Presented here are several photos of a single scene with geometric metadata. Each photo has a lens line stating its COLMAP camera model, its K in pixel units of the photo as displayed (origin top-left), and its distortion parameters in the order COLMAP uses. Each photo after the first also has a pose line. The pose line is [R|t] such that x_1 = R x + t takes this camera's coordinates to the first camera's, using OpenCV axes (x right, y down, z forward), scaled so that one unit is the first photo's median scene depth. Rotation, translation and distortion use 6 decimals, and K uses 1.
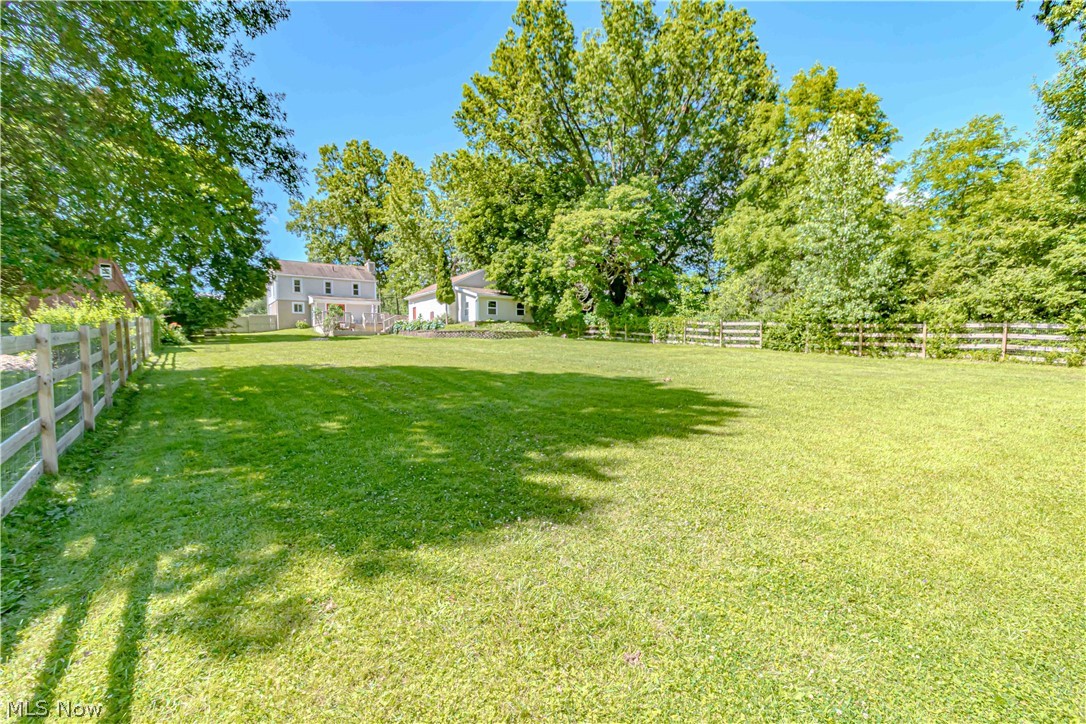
lens RADIAL K [[489.2, 0, 550.5], [0, 489.2, 362.9], [0, 0, 1]] dist [-0.002835, -0.000375]
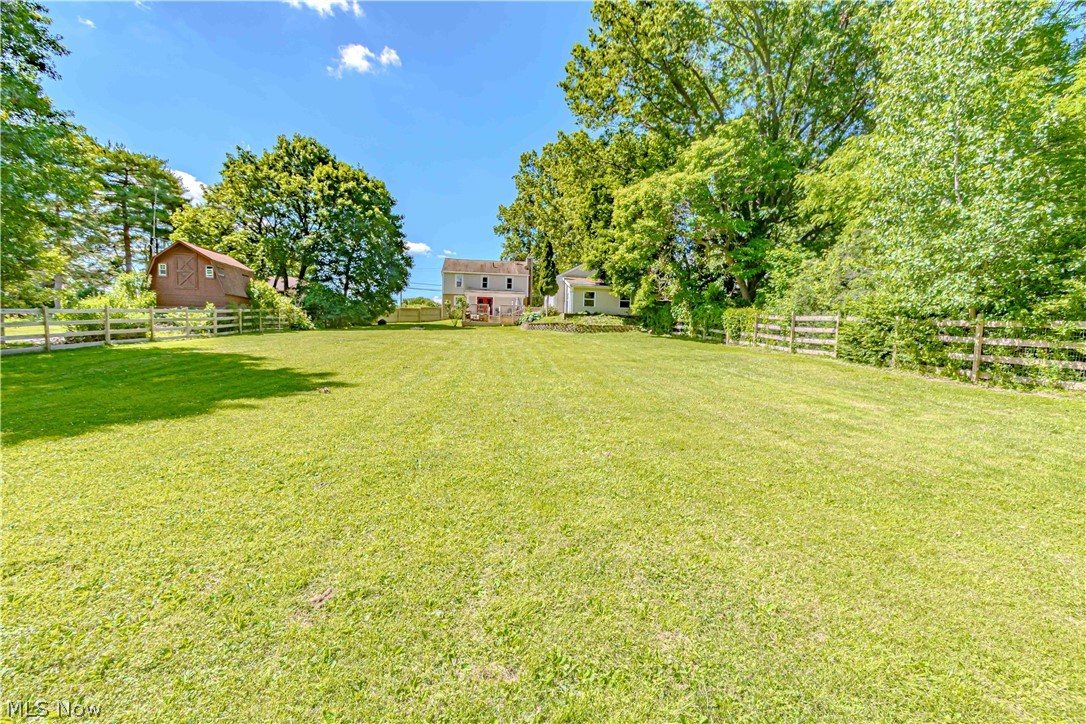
lens RADIAL K [[489.2, 0, 544.0], [0, 489.2, 360.6], [0, 0, 1]] dist [-0.002835, -0.000375]
pose [[0.843650, 0.058711, -0.533673, 0.414140], [-0.055830, 0.998208, 0.021557, -0.016918], [0.533982, 0.011609, 0.845416, 0.245222]]
